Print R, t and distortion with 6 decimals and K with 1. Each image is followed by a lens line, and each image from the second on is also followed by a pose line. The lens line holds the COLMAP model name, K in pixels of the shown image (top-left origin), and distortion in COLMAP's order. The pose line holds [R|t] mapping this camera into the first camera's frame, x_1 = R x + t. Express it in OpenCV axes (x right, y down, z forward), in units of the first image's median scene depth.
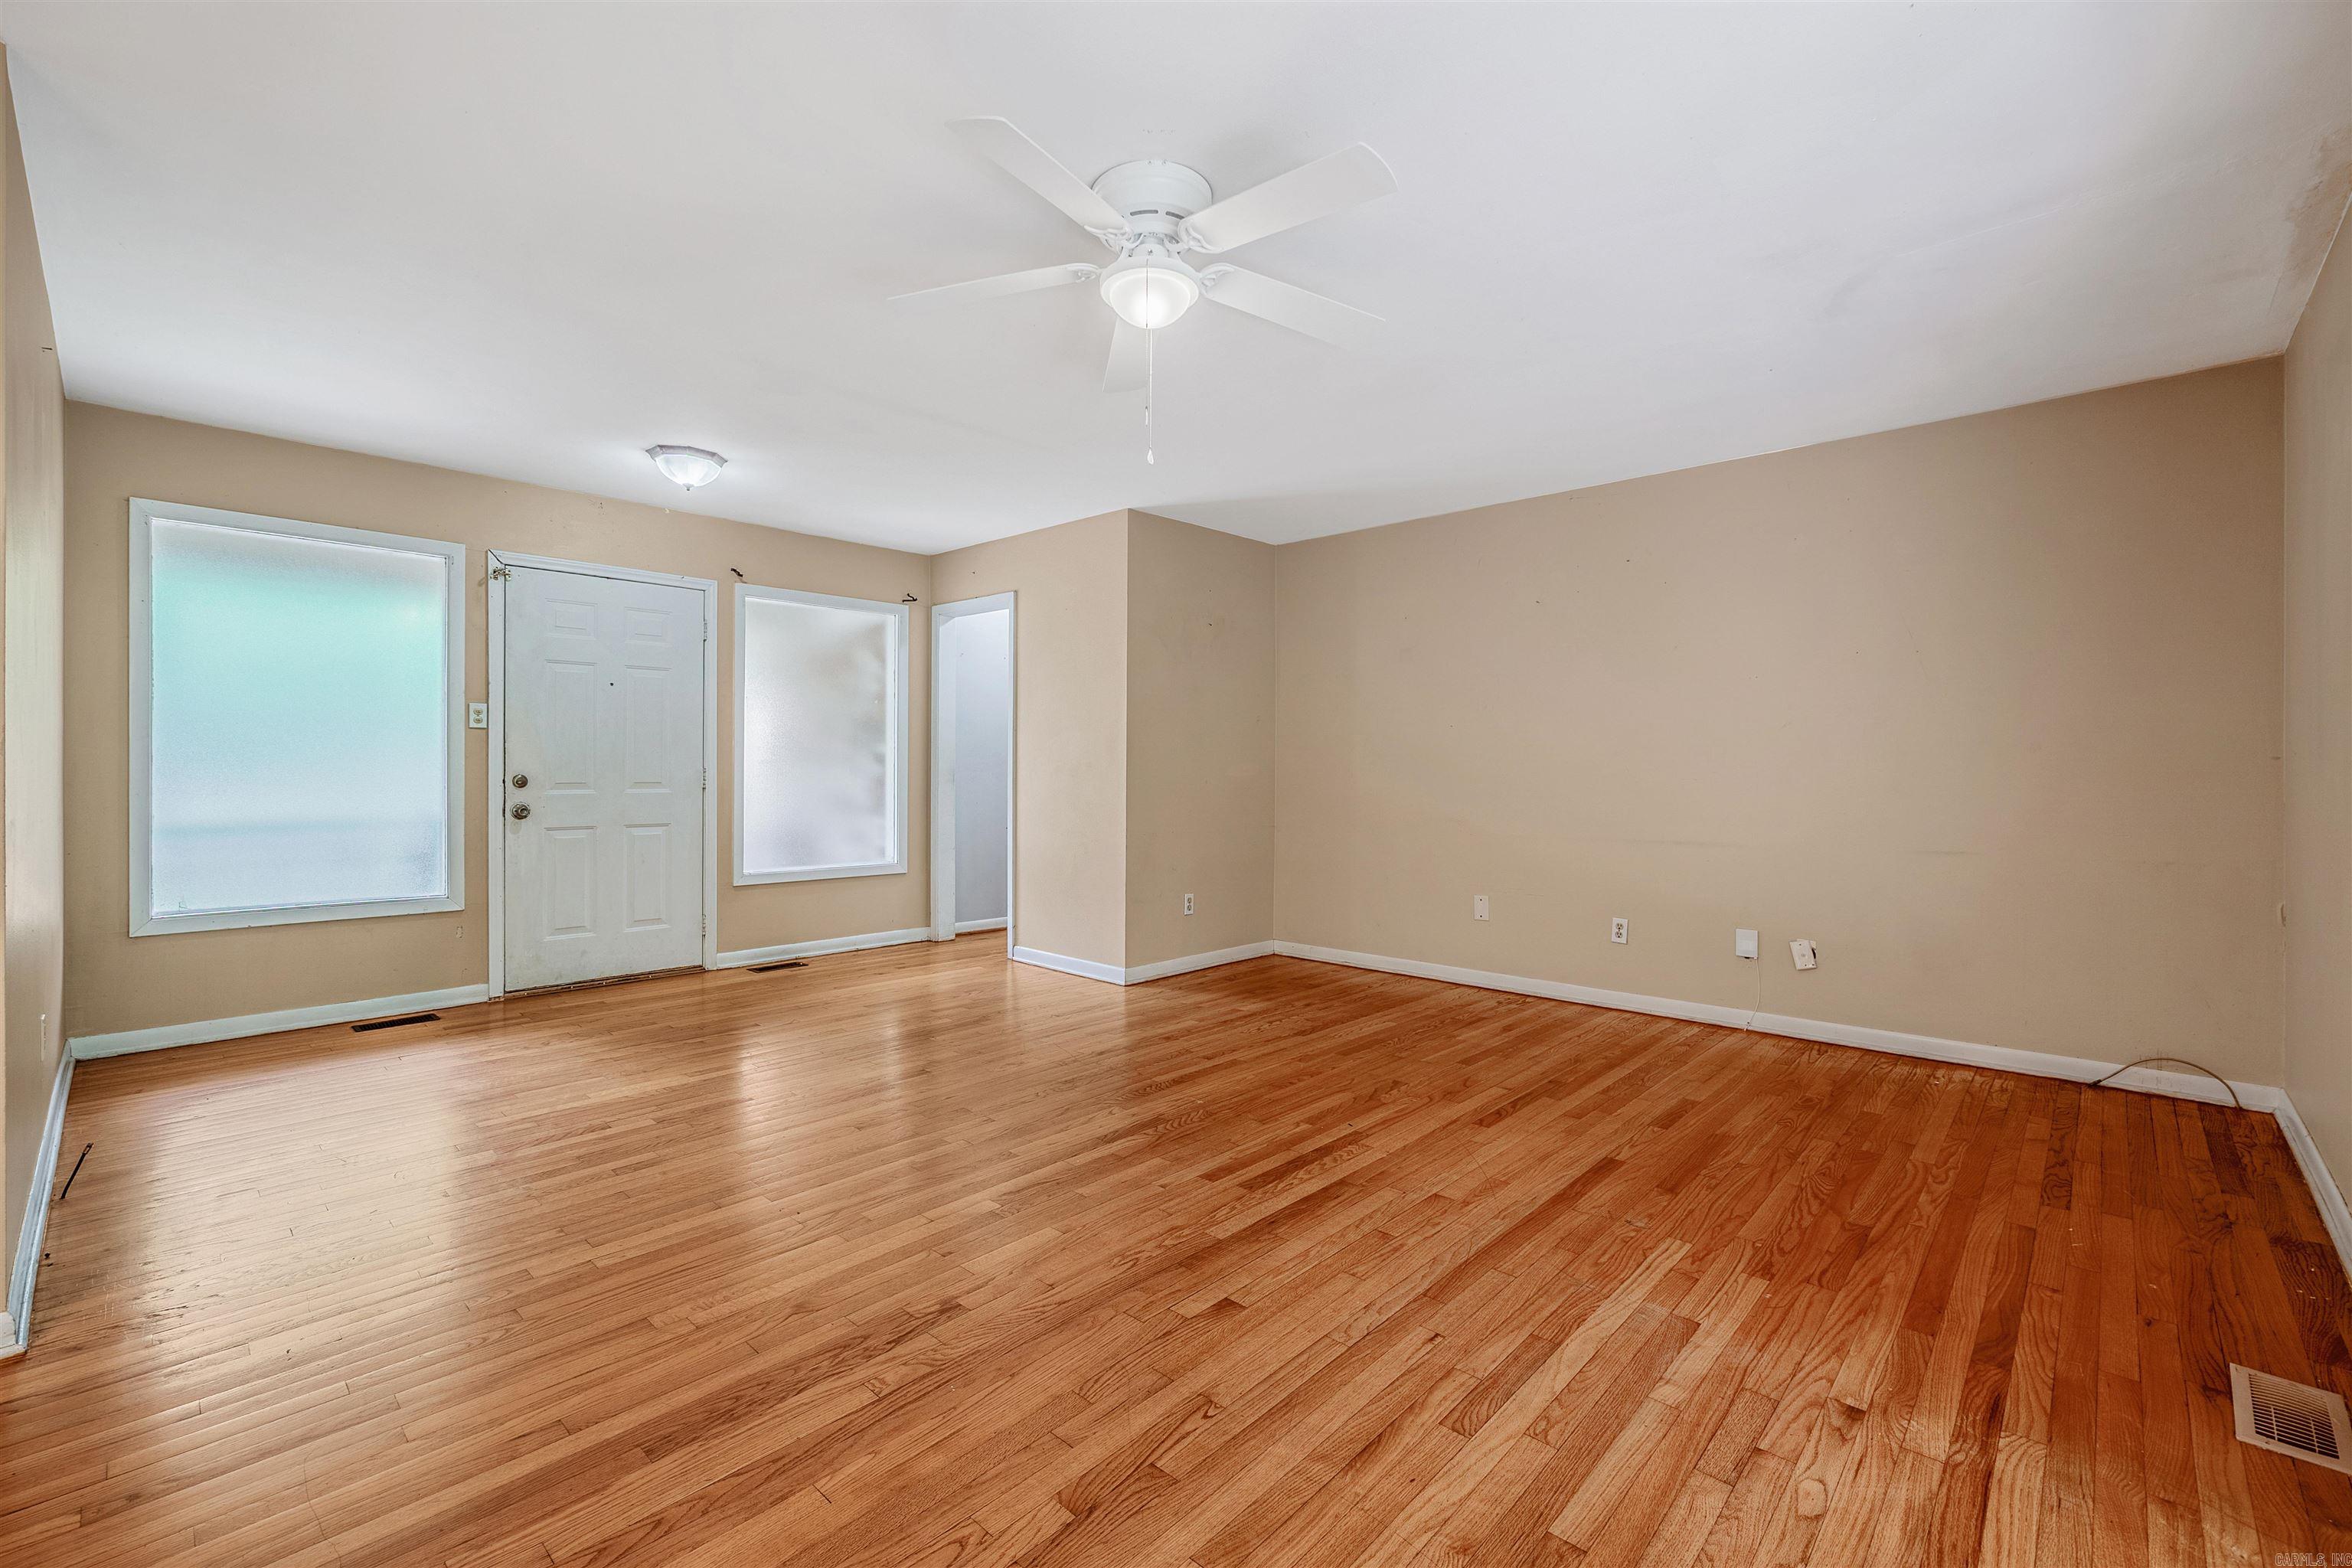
lens RADIAL K [[999.1, 0, 1172.0], [0, 999.1, 774.1], [0, 0, 1]] dist [-0.006669, -0.000322]
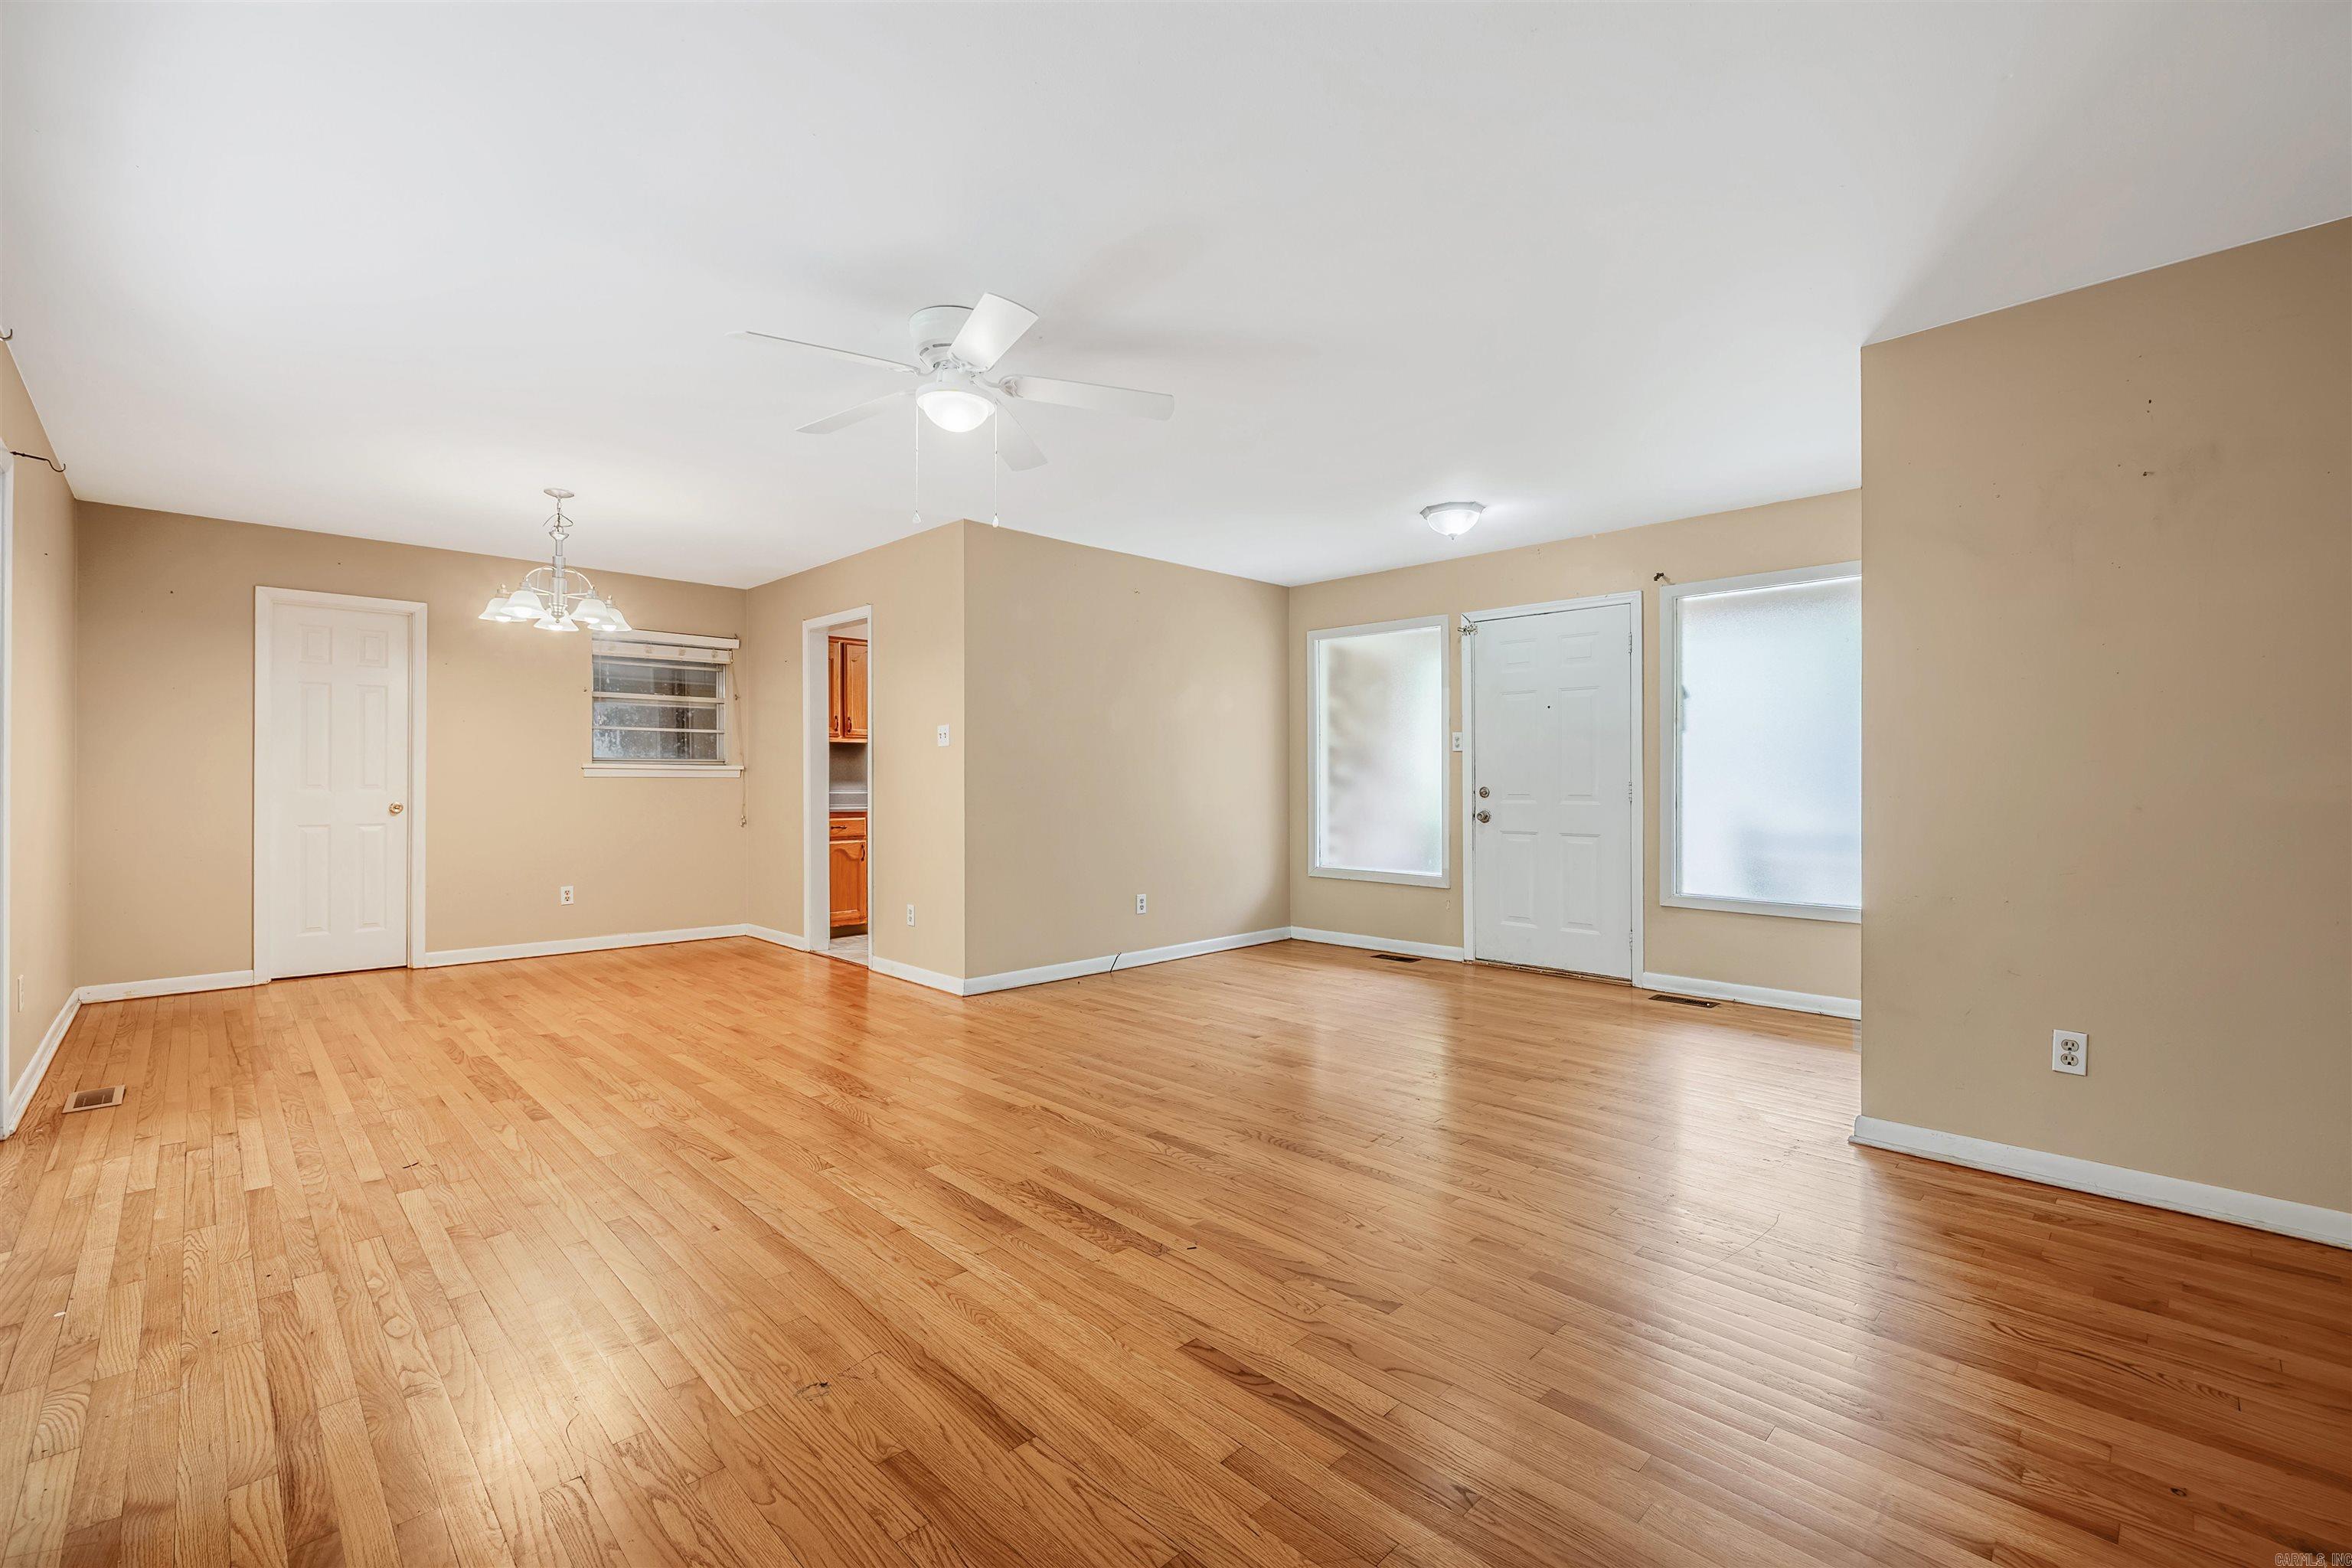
lens RADIAL K [[999.1, 0, 1172.3], [0, 999.1, 774.9], [0, 0, 1]] dist [-0.006669, -0.000322]
pose [[-0.039040, -0.008713, -0.999200, 0.742761], [-0.005526, 0.999949, -0.008504, -0.002024], [0.999222, 0.005190, -0.039086, 0.798899]]
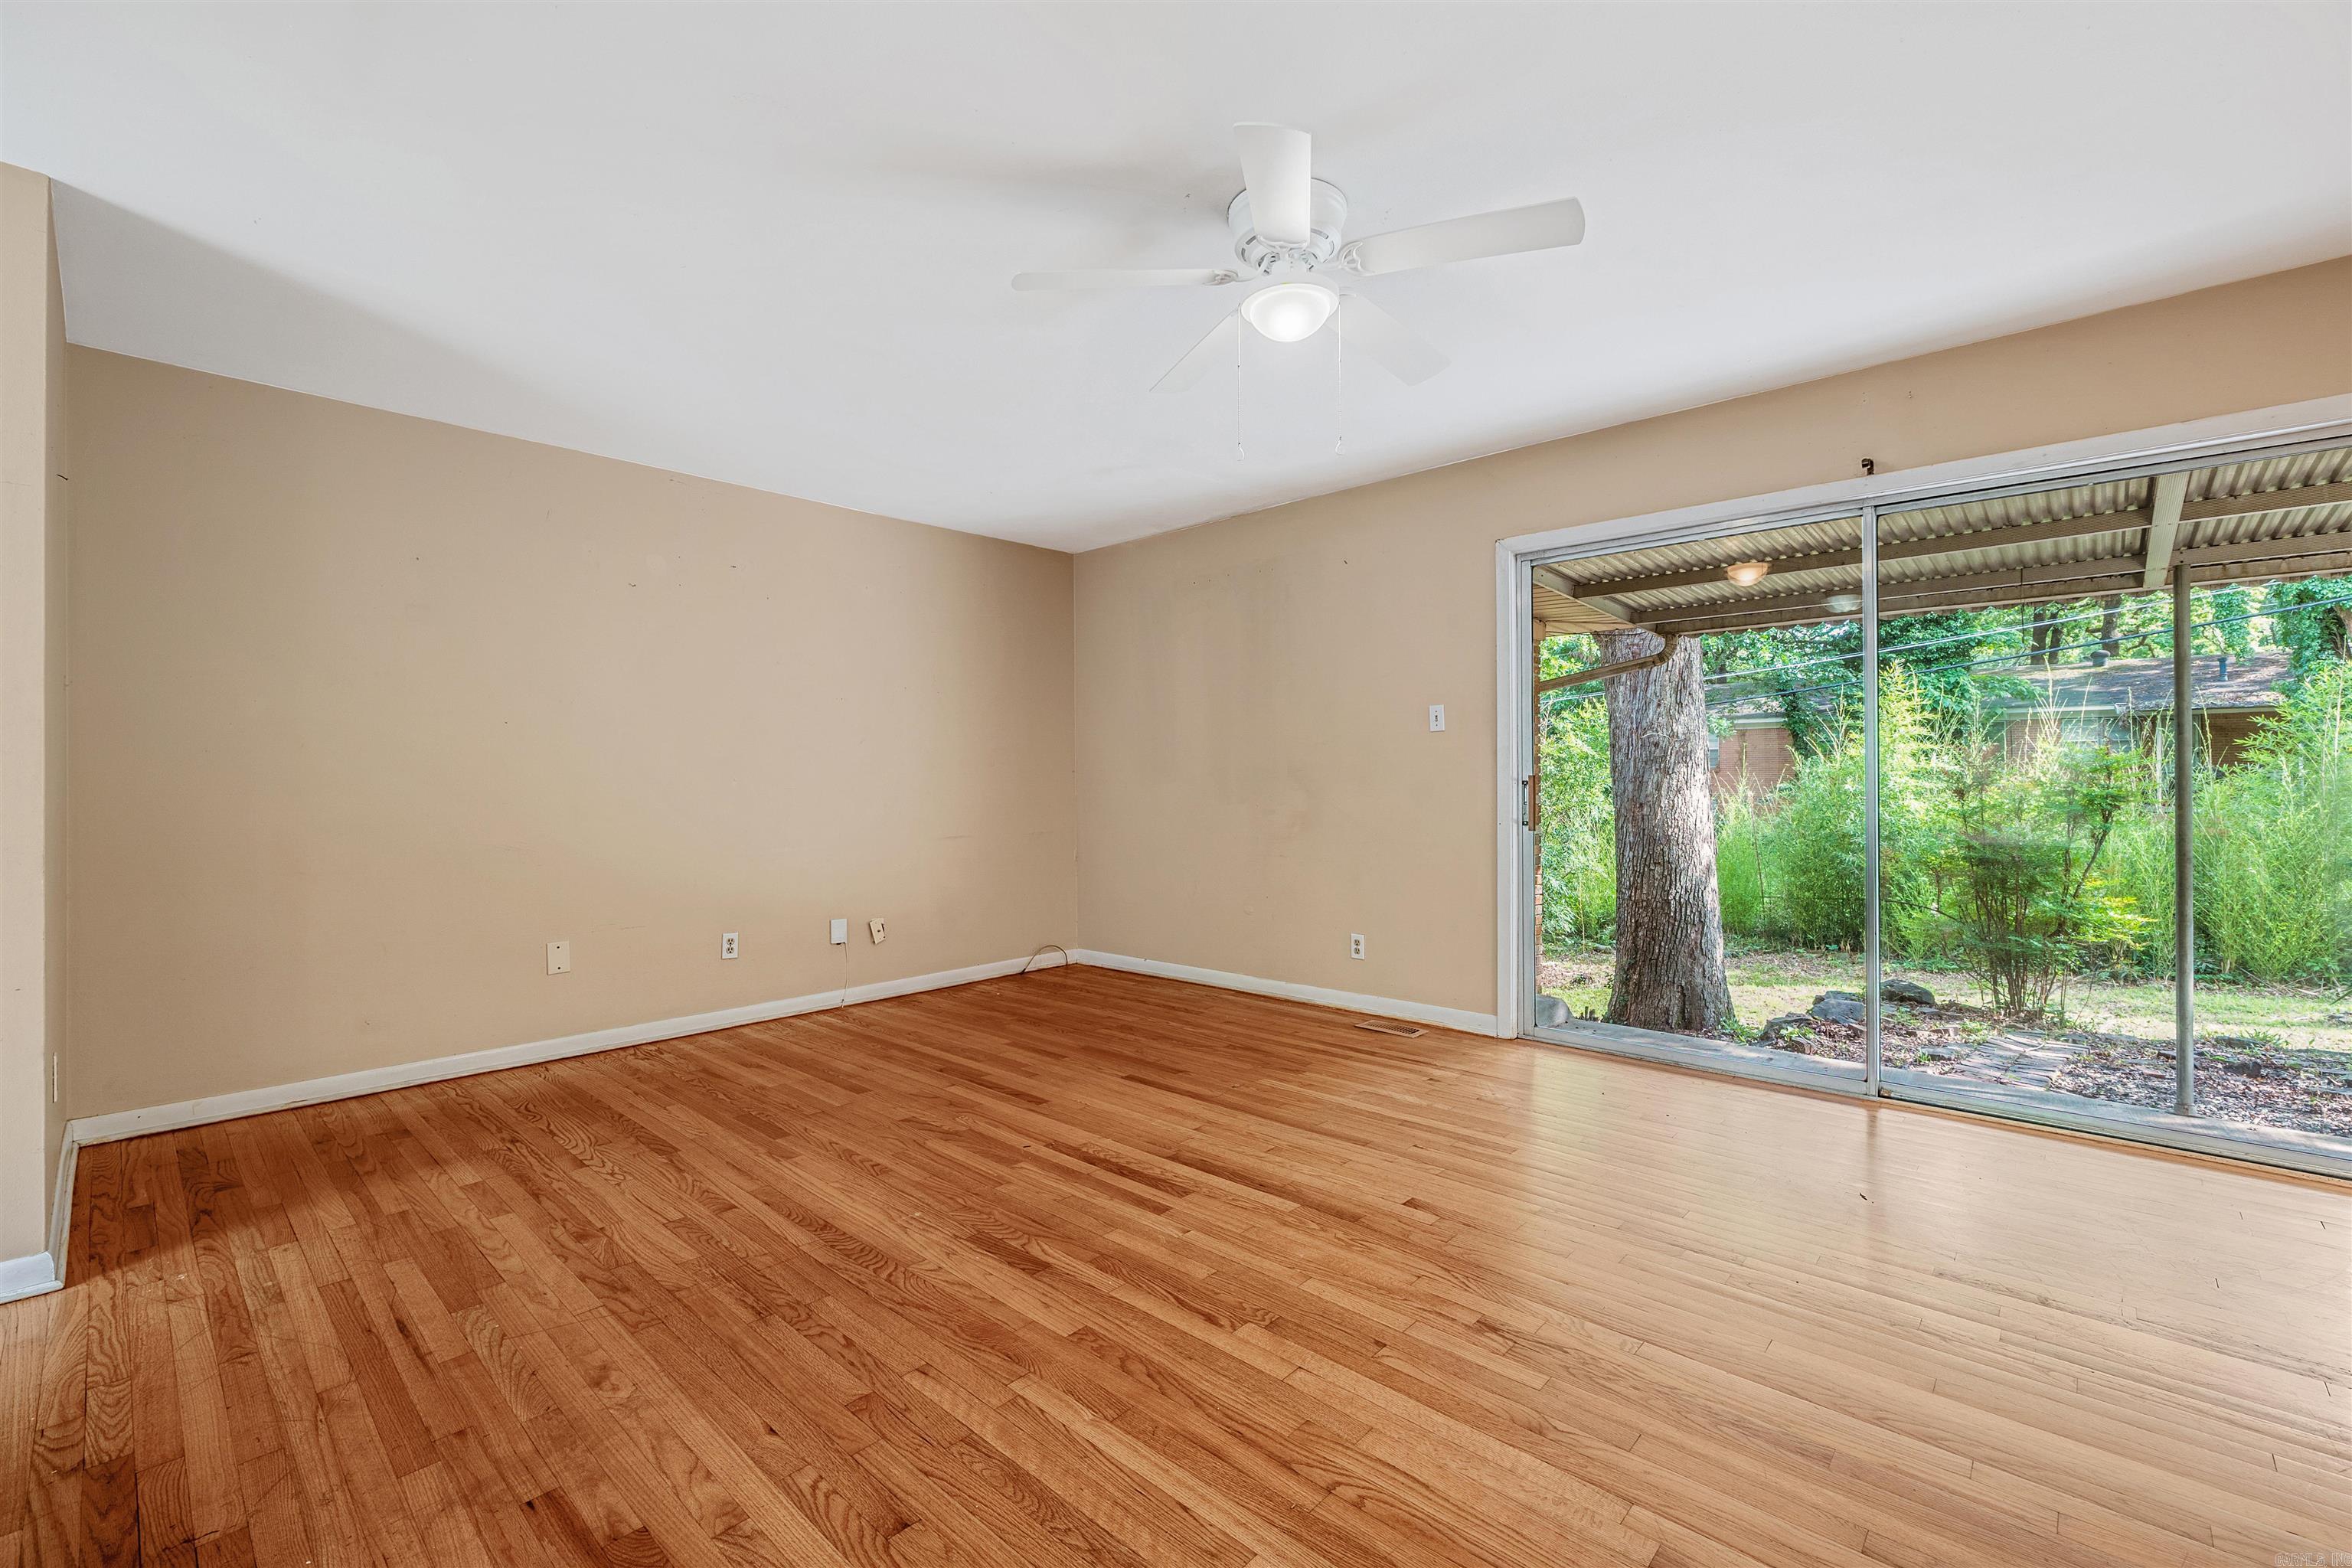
lens RADIAL K [[999.1, 0, 1177.9], [0, 999.1, 778.2], [0, 0, 1]] dist [-0.006669, -0.000322]
pose [[-0.011993, -0.002190, 0.999926, -0.622211], [0.009902, 0.999948, 0.002309, -0.004748], [-0.999879, 0.009929, -0.011971, 0.679518]]
